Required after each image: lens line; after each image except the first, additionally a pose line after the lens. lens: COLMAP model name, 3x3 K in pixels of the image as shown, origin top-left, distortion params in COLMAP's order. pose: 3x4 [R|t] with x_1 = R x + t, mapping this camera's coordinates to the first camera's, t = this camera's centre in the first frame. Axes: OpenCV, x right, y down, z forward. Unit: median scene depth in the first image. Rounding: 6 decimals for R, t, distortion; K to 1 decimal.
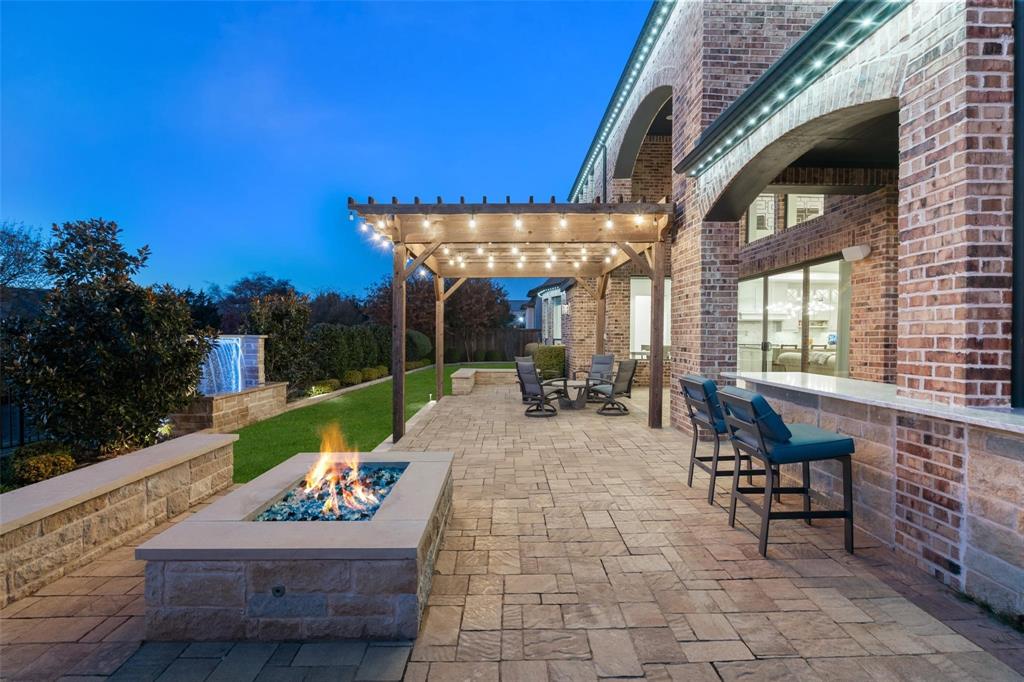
lens RADIAL K [[464.5, 0, 514.3], [0, 464.5, 340.4], [0, 0, 1]] dist [-0.000003, 0.000166]
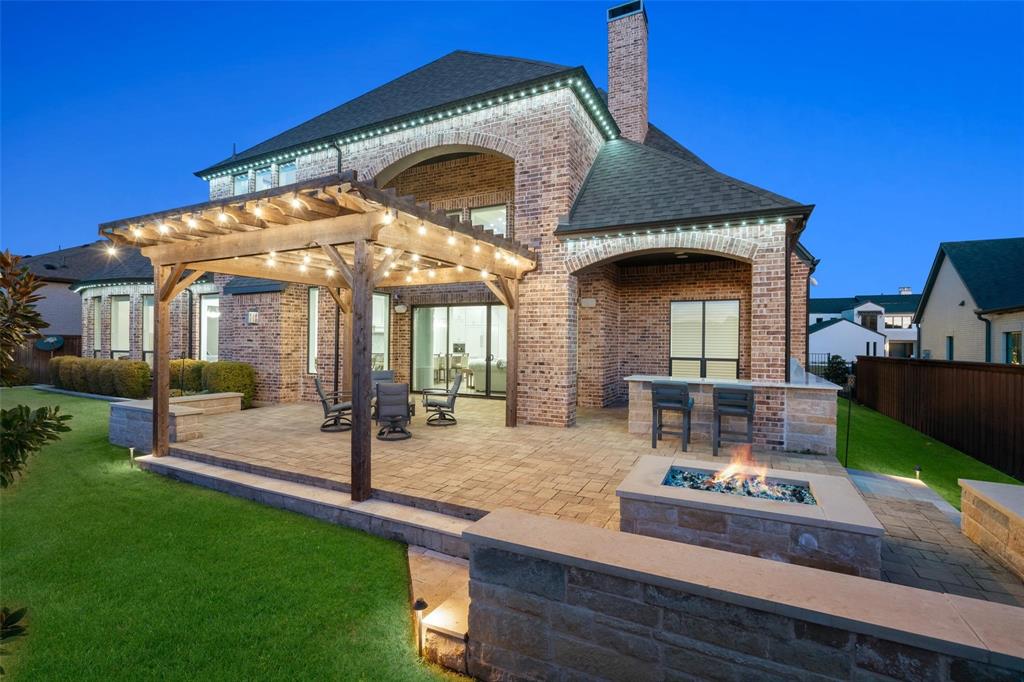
lens RADIAL K [[464.5, 0, 513.3], [0, 464.5, 340.2], [0, 0, 1]] dist [-0.000003, 0.000166]
pose [[0.461618, 0.001630, 0.887077, -2.041559], [0.004710, 0.999980, -0.004288, -0.101207], [-0.887066, 0.006158, 0.461601, 1.053208]]
